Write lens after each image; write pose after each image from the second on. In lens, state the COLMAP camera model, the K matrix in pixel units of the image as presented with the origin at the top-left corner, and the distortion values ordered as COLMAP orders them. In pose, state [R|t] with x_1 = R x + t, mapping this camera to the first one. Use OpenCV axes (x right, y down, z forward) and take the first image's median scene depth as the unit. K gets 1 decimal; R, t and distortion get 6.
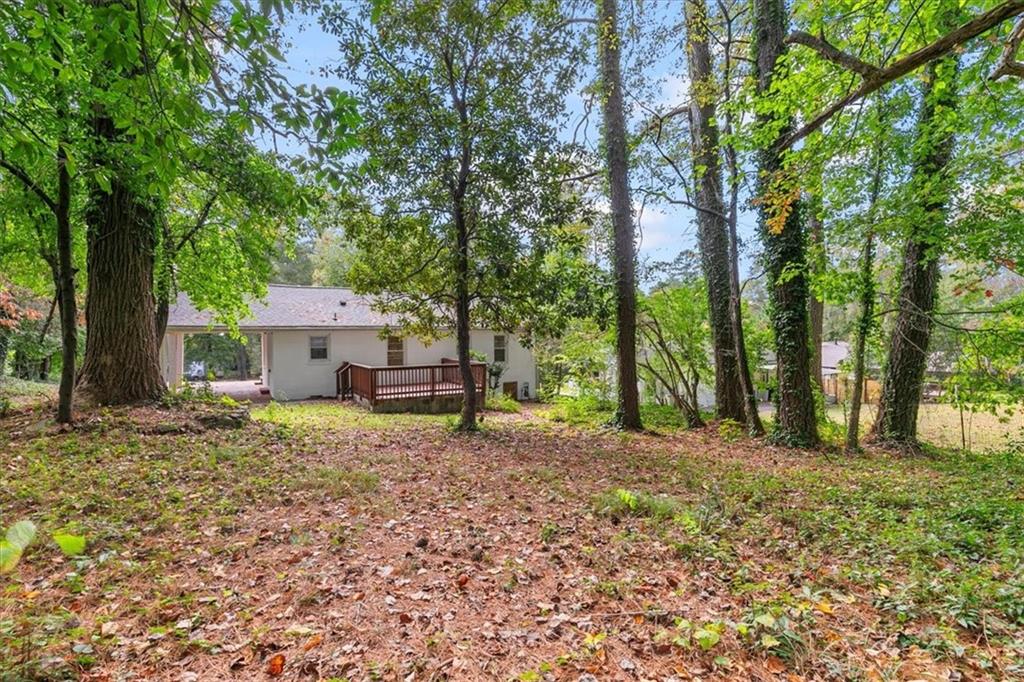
lens RADIAL K [[463.4, 0, 517.4], [0, 463.4, 339.3], [0, 0, 1]] dist [0.011898, -0.001072]
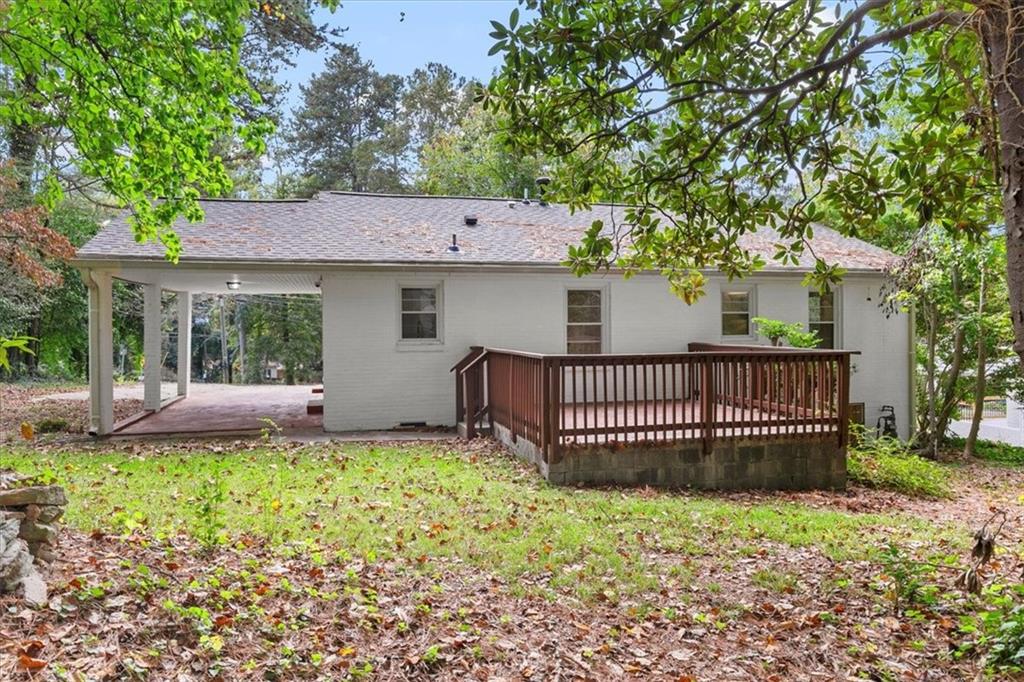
lens RADIAL K [[463.4, 0, 510.3], [0, 463.4, 341.6], [0, 0, 1]] dist [0.011898, -0.001072]
pose [[0.964058, -0.001327, -0.265690, -0.233442], [-0.004915, 0.999727, -0.022825, 0.055973], [0.265648, 0.023310, 0.963788, 0.615746]]
